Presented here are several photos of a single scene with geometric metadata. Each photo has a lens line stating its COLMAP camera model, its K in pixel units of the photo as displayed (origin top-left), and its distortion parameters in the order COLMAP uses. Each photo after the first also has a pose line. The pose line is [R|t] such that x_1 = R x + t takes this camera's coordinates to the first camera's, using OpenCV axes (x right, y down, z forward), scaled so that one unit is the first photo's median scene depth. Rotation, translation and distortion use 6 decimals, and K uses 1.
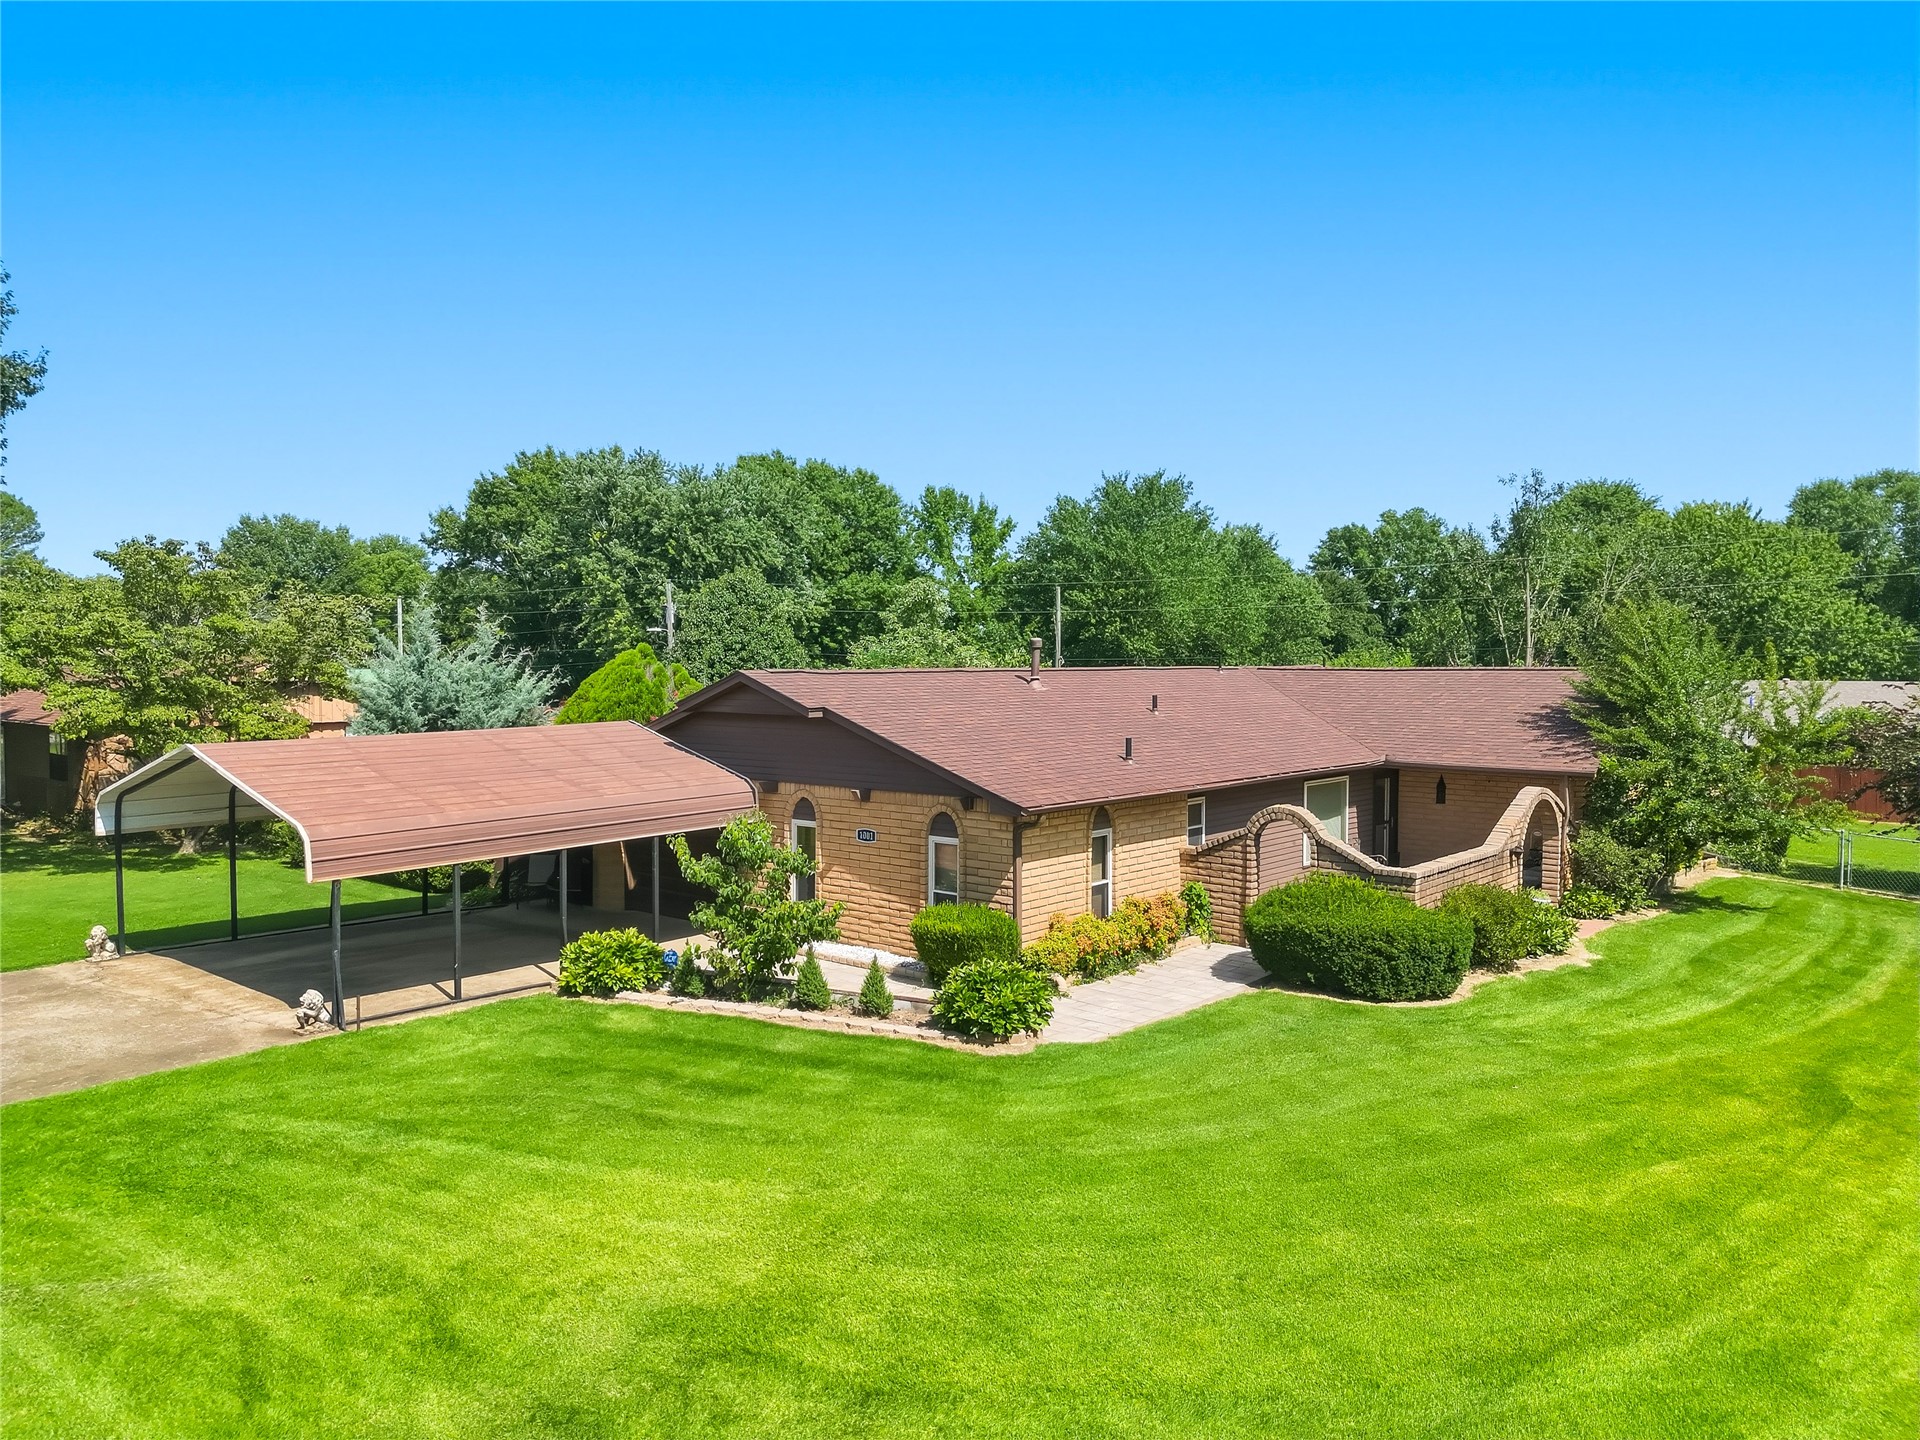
lens RADIAL K [[1341.2, 0, 966.2], [0, 1341.2, 708.8], [0, 0, 1]] dist [0.099625, -0.100316]
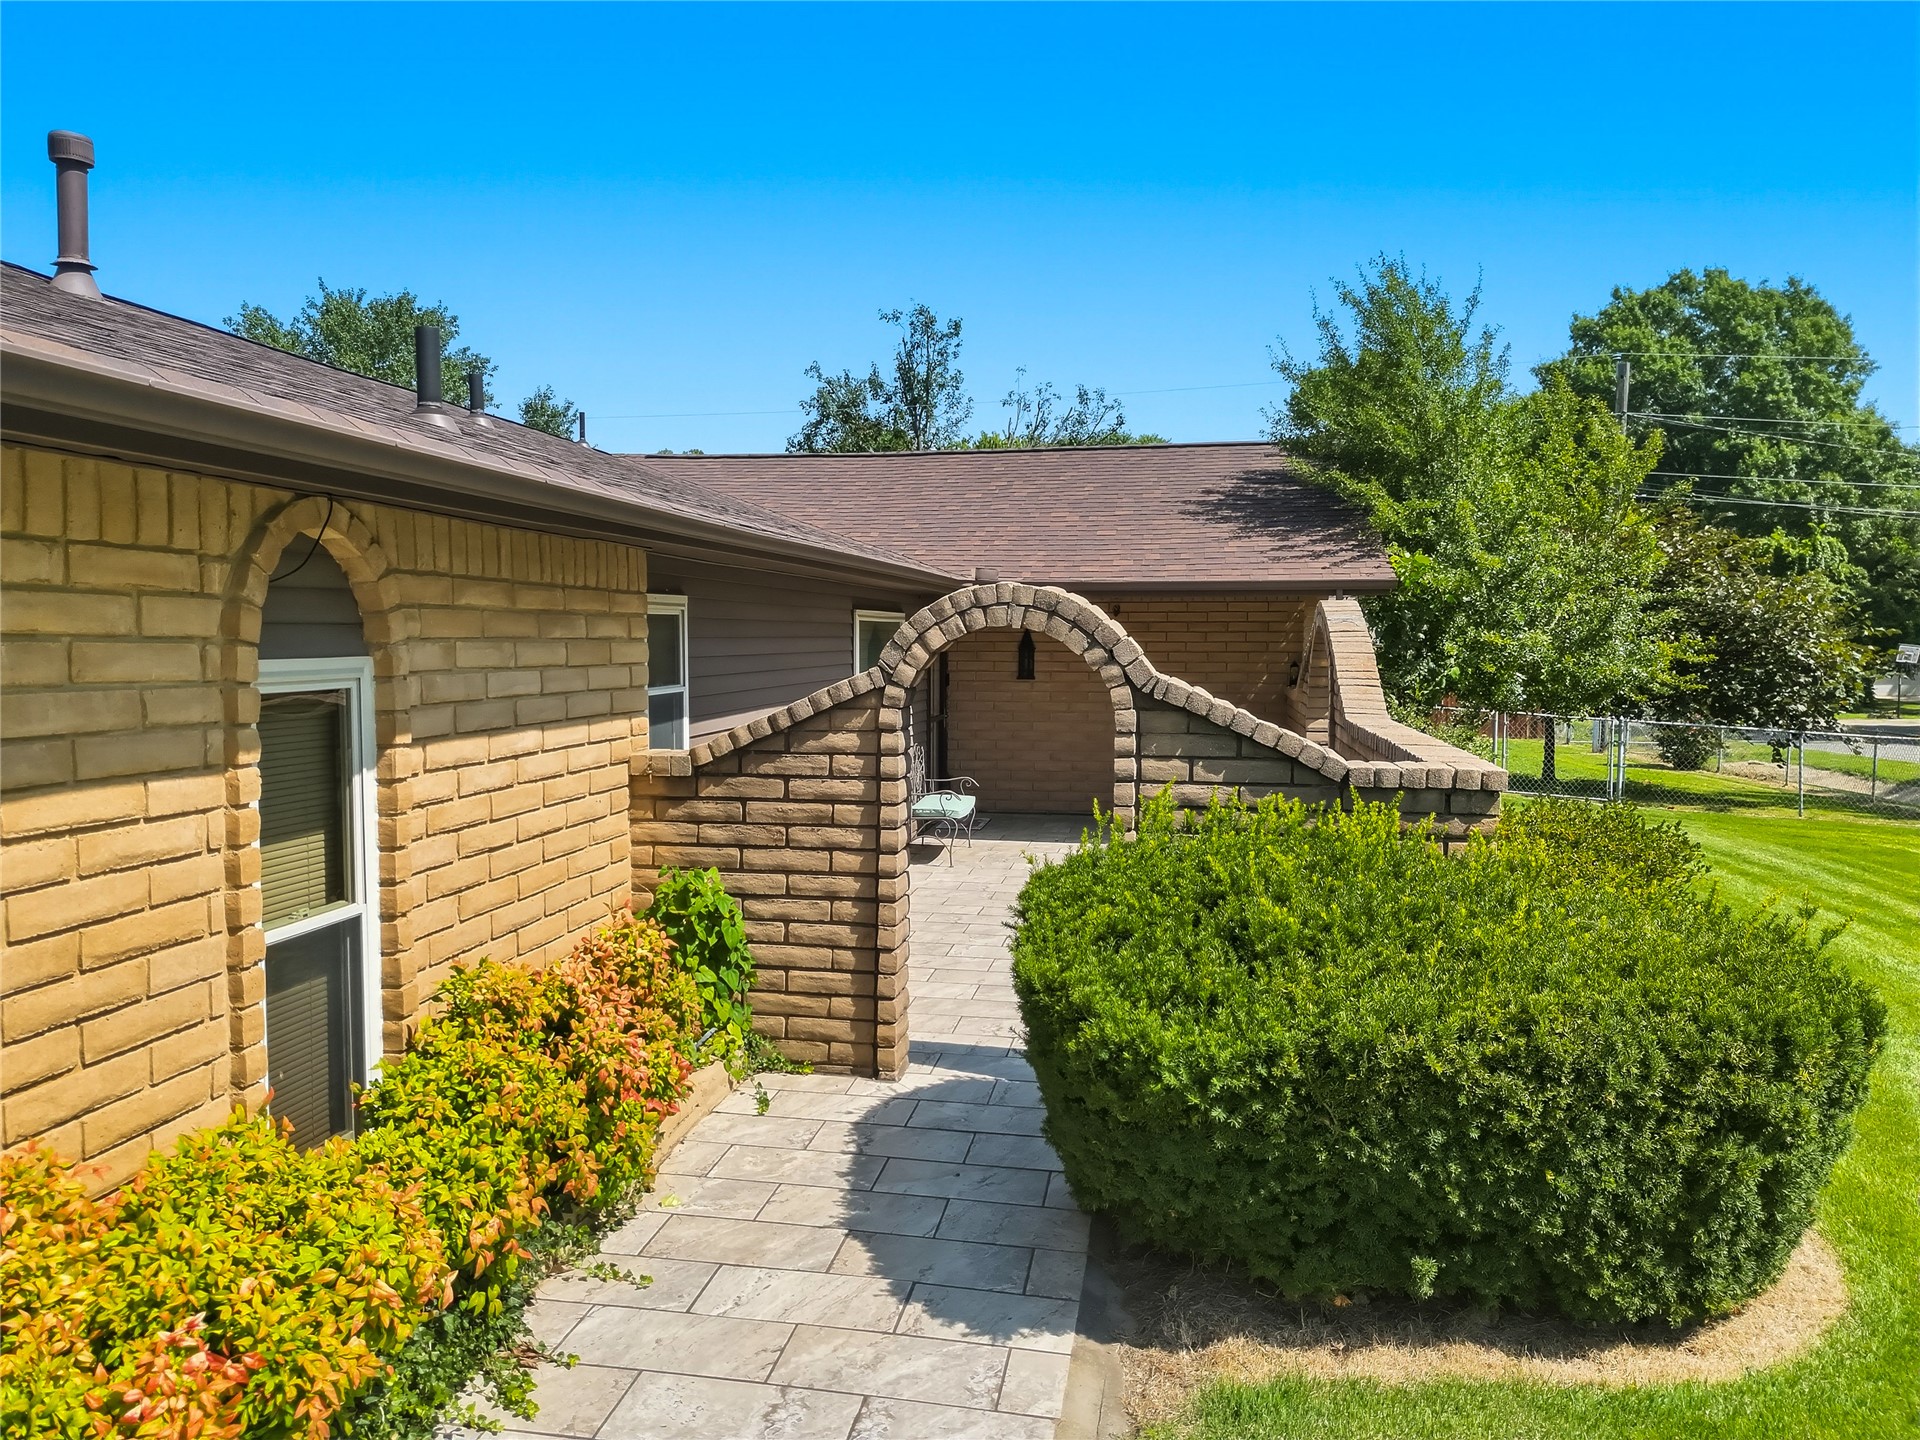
lens RADIAL K [[1341.2, 0, 966.2], [0, 1341.2, 708.8], [0, 0, 1]] dist [0.099625, -0.100316]
pose [[0.860013, -0.029018, 0.509446, 0.067935], [0.018544, 0.999500, 0.025627, 0.079708], [-0.509934, -0.012592, 0.860121, 0.656321]]
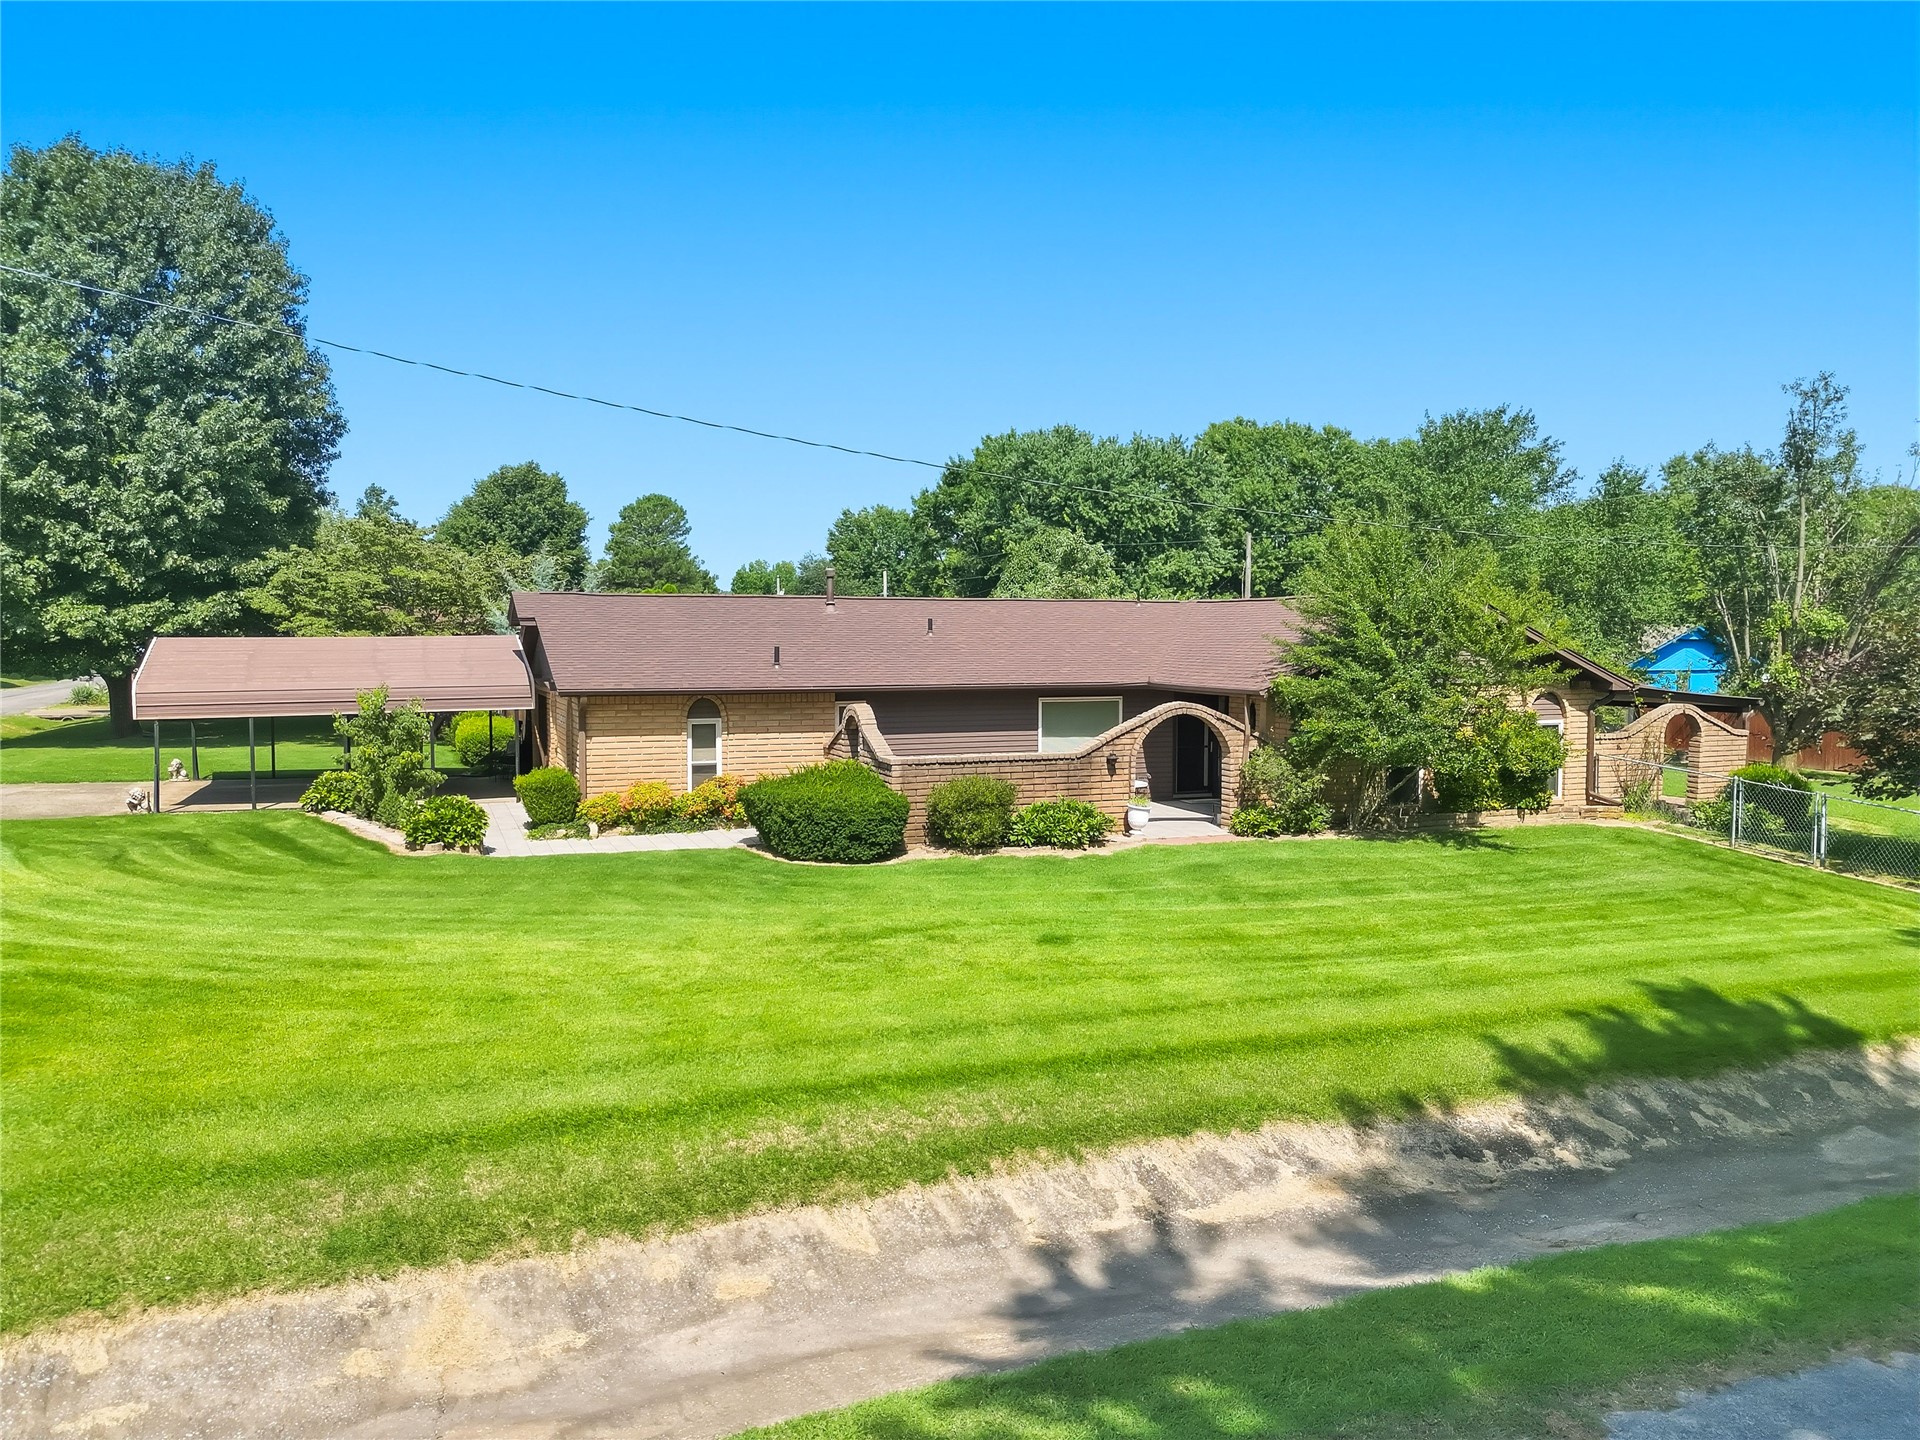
lens RADIAL K [[1341.2, 0, 966.2], [0, 1341.2, 708.8], [0, 0, 1]] dist [0.099625, -0.100316]
pose [[0.883698, 0.025536, -0.467360, 0.740631], [-0.016913, 0.999601, 0.022636, 0.042154], [0.467752, -0.012099, 0.883777, 0.030036]]
